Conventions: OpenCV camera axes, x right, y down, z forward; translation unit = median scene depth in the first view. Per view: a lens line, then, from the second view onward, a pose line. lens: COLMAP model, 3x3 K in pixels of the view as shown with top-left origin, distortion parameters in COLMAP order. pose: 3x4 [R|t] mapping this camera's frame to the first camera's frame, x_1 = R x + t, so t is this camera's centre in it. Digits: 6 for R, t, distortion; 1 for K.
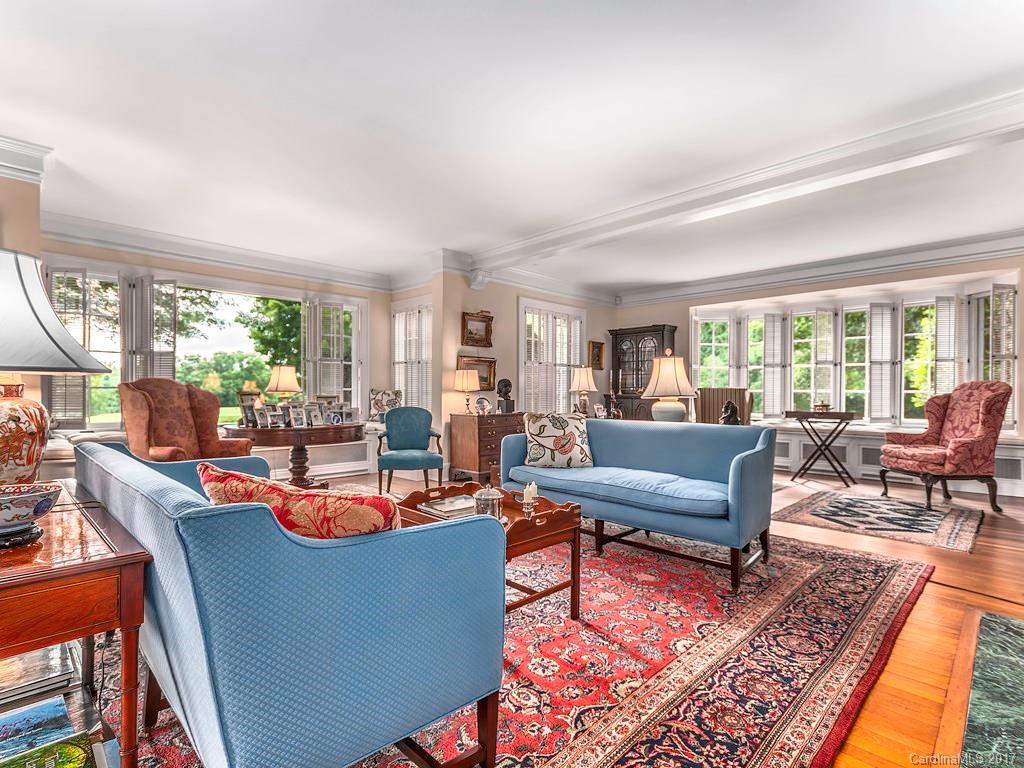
lens RADIAL K [[507.2, 0, 499.9], [0, 507.2, 385.5], [0, 0, 1]] dist [0.011271, -0.000106]
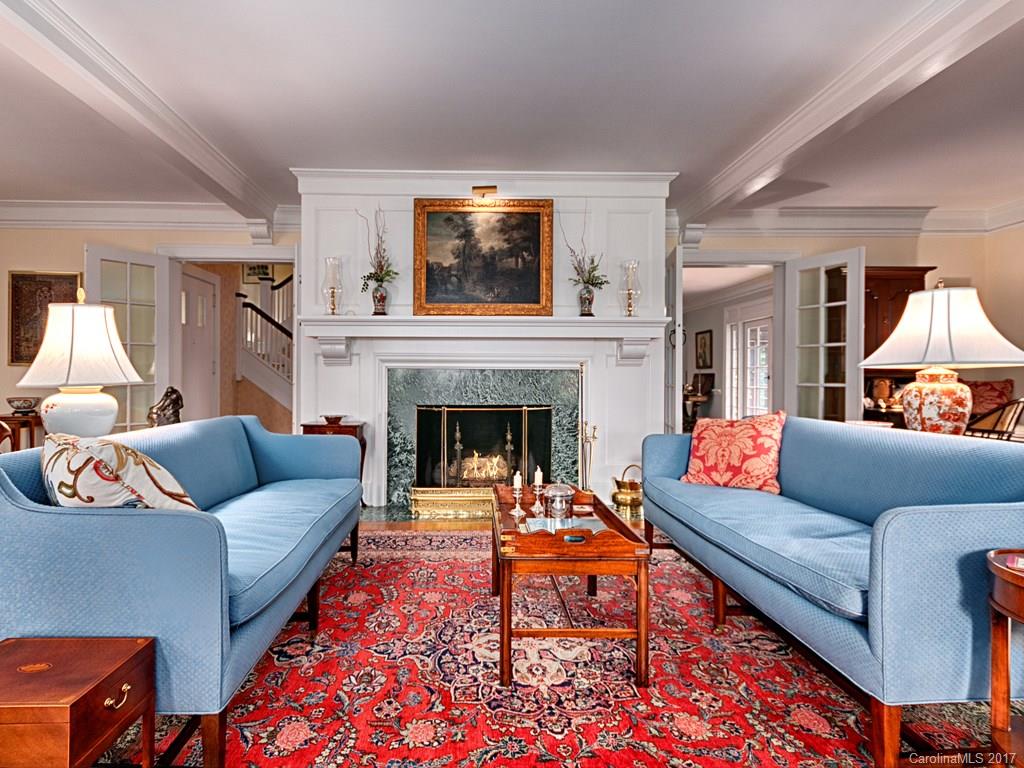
lens RADIAL K [[507.2, 0, 499.9], [0, 507.2, 385.5], [0, 0, 1]] dist [0.011271, -0.000106]
pose [[-0.755355, -0.016383, 0.655110, -0.489533], [-0.007330, 0.999836, 0.016552, -0.003335], [-0.655274, 0.007701, -0.755352, 1.580222]]
